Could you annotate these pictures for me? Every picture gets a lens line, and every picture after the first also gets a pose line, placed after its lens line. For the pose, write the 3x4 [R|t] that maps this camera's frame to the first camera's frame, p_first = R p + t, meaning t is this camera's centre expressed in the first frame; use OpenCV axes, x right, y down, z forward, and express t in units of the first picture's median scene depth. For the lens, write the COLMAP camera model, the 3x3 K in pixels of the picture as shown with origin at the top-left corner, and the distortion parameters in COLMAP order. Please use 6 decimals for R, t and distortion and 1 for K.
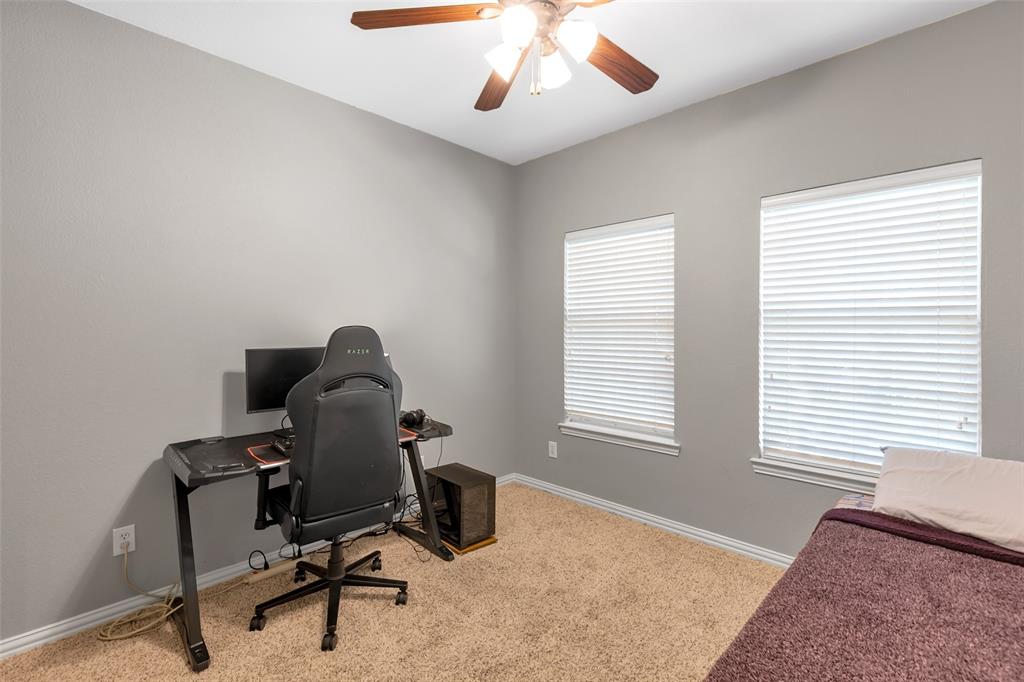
lens RADIAL K [[464.6, 0, 512.3], [0, 464.6, 338.3], [0, 0, 1]] dist [0.002628, -0.000097]
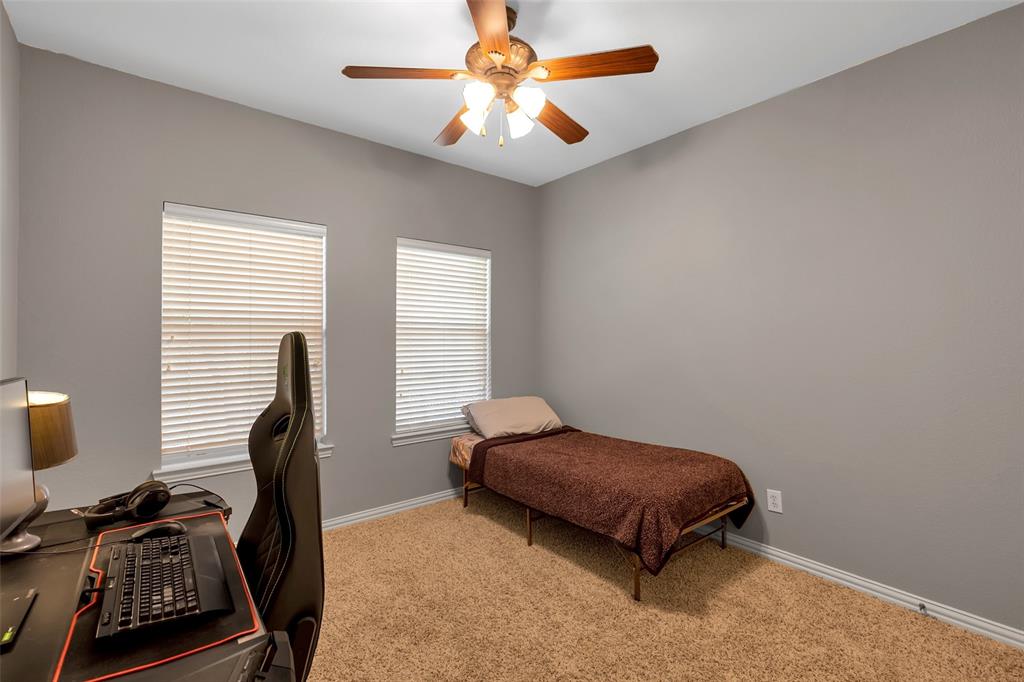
lens RADIAL K [[459.2, 0, 514.3], [0, 459.2, 336.6], [0, 0, 1]] dist [0.002296, -0.000032]
pose [[0.105802, -0.005483, 0.994372, -0.726735], [0.016754, 0.999853, 0.003730, -0.017565], [-0.994246, 0.016266, 0.105879, 0.535046]]
